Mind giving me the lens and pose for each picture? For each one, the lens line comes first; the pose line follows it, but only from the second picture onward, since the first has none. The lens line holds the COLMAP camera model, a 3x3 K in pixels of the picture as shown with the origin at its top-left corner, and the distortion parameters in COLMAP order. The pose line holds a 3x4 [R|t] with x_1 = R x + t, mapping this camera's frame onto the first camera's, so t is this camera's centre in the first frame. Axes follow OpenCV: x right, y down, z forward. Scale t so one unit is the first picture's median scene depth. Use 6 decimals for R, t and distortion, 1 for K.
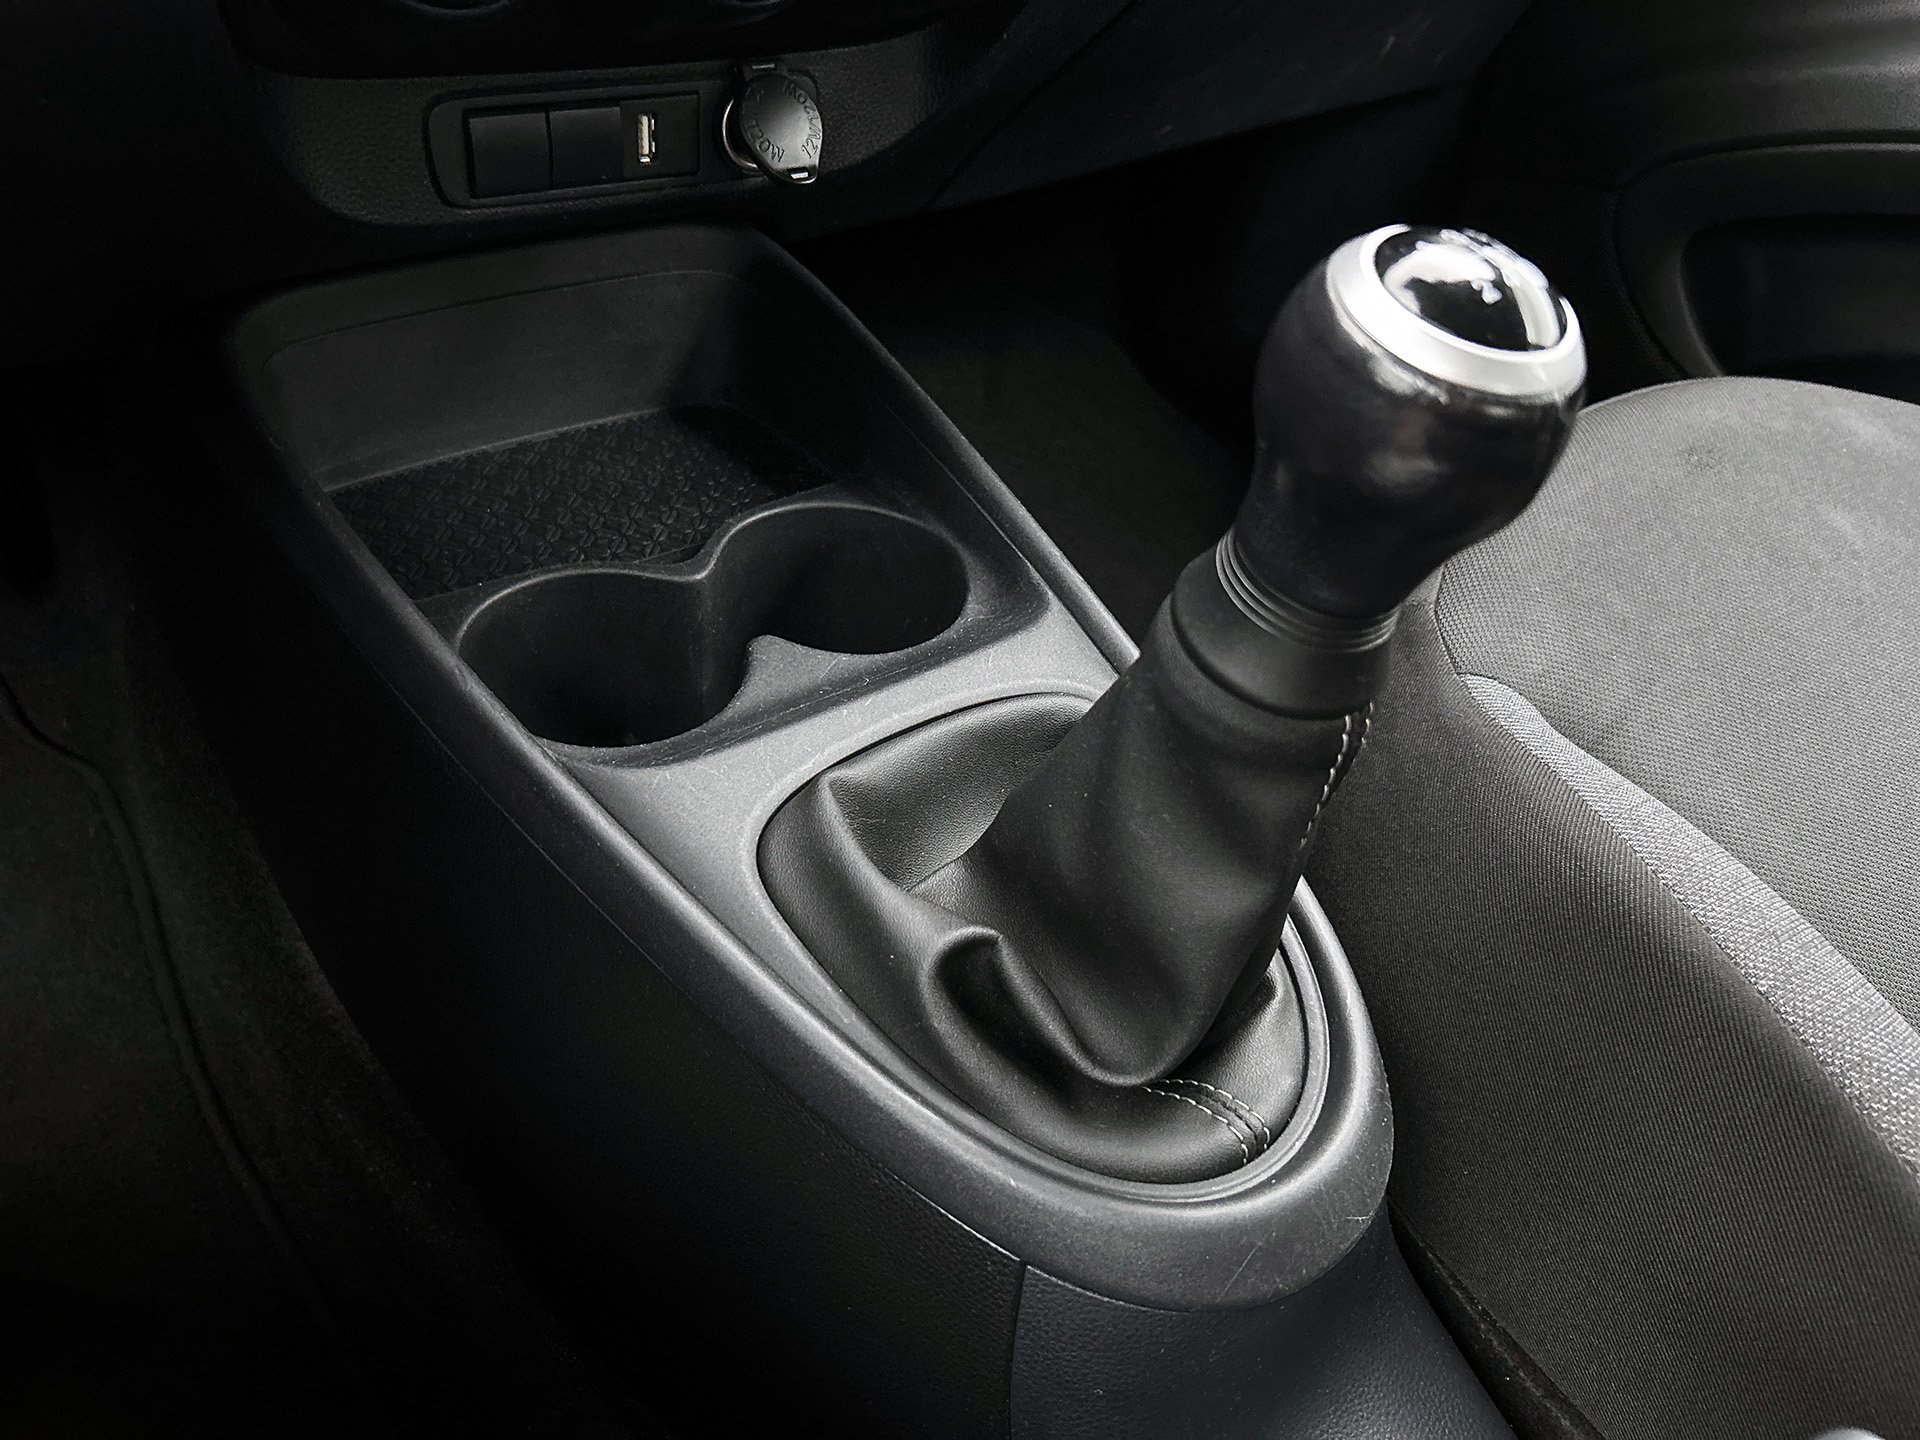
lens RADIAL K [[1405.3, 0, 960.0], [0, 1405.3, 720.0], [0, 0, 1]] dist [0.044728, -0.046978]
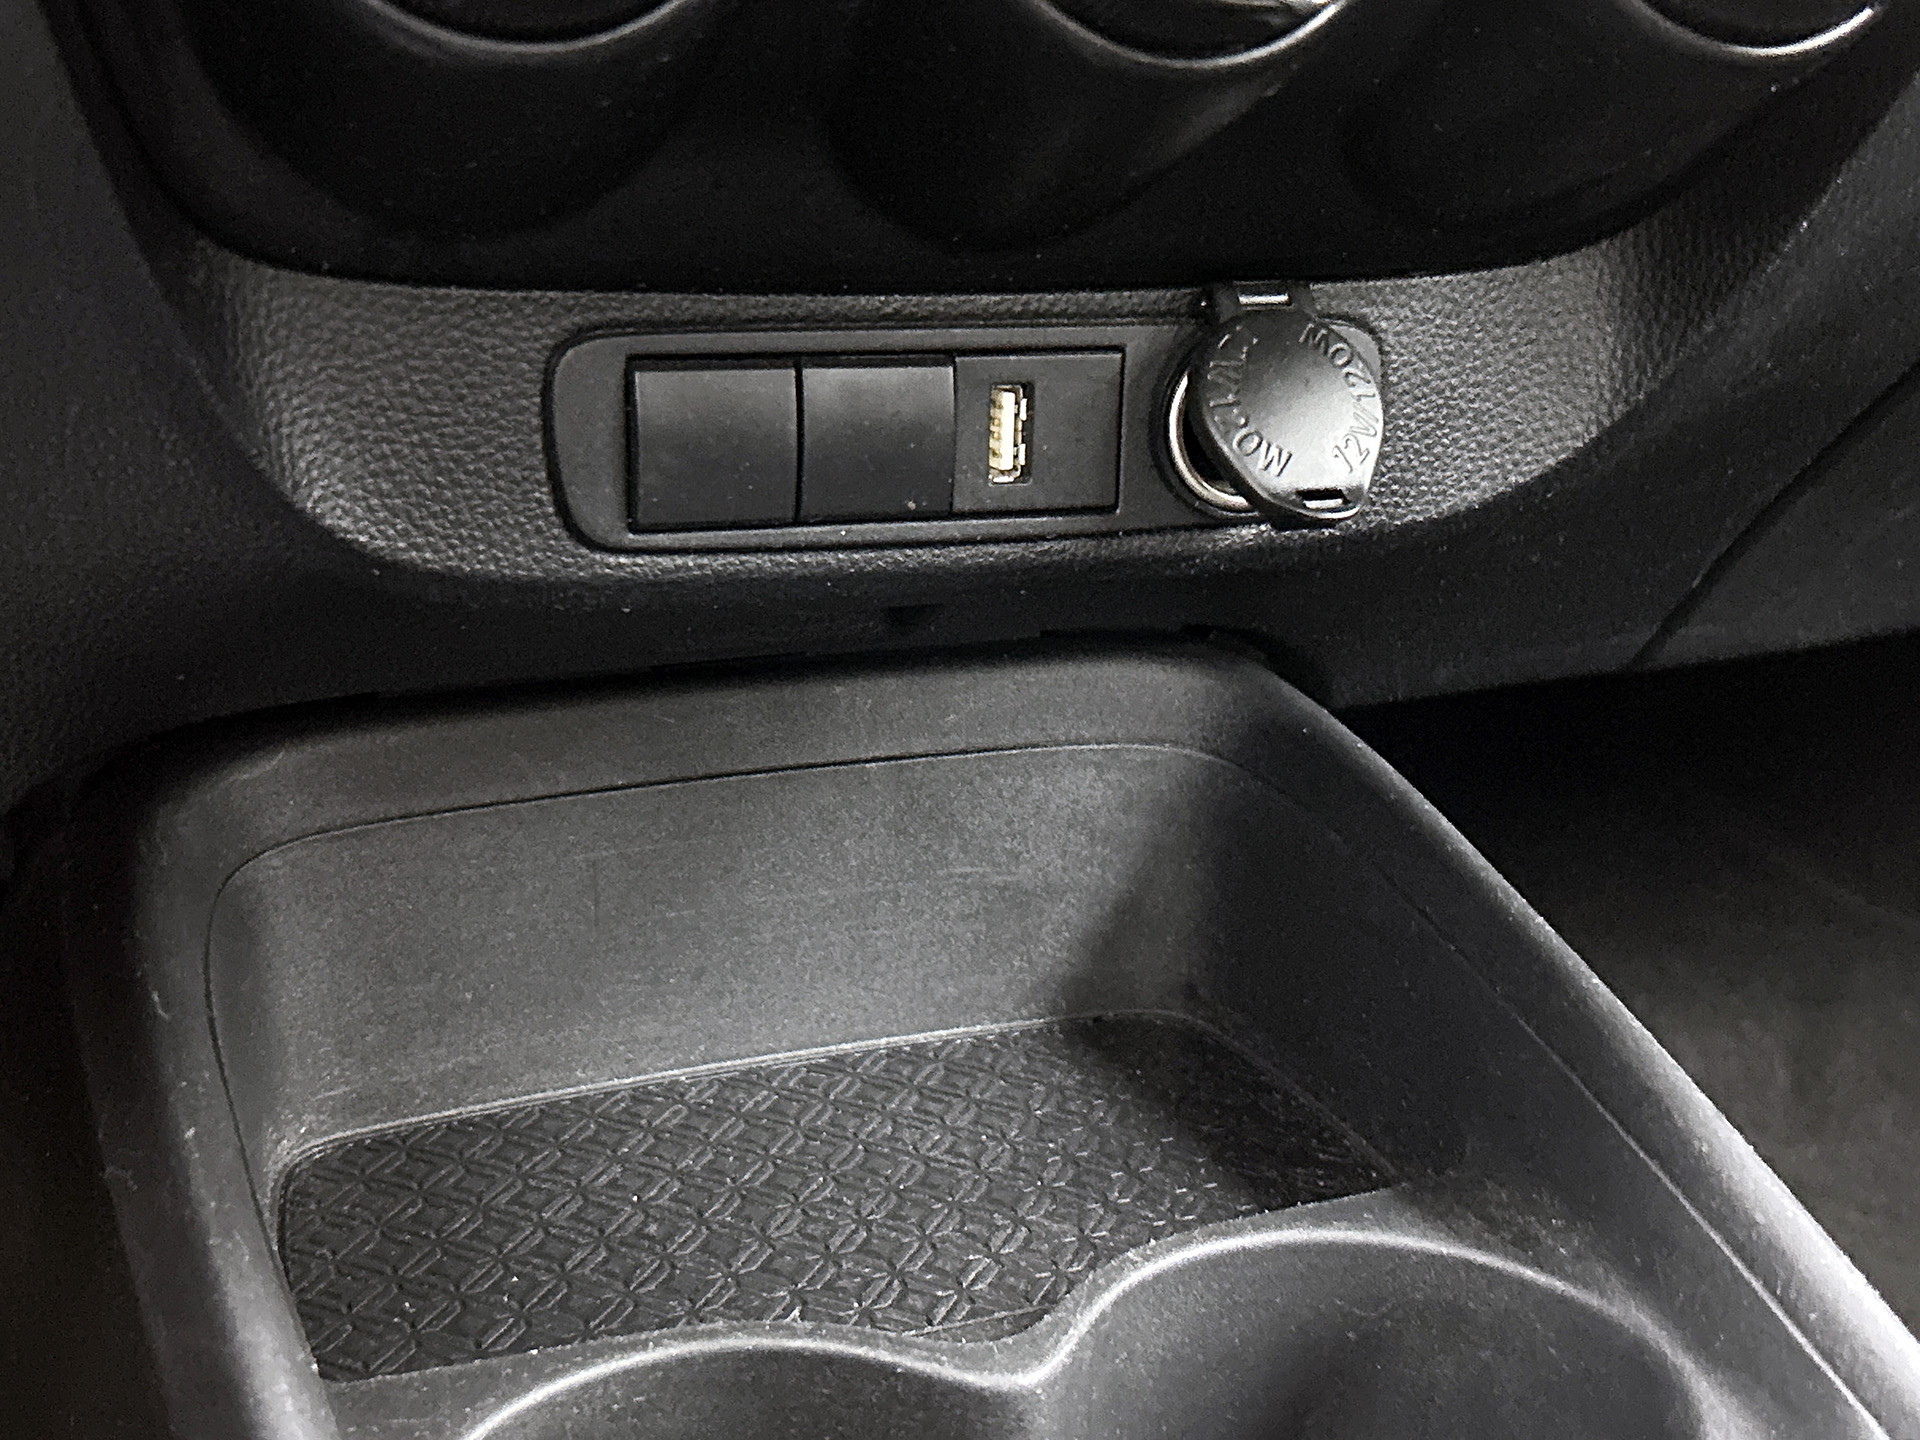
lens RADIAL K [[2386.8, 0, 972.1], [0, 2386.8, 723.2], [0, 0, 1]] dist [0.154474, -0.536300]
pose [[0.950738, 0.004462, -0.309964, 0.017960], [-0.120905, 0.926048, -0.357516, -0.023659], [0.285447, 0.377380, 0.880968, 0.278975]]
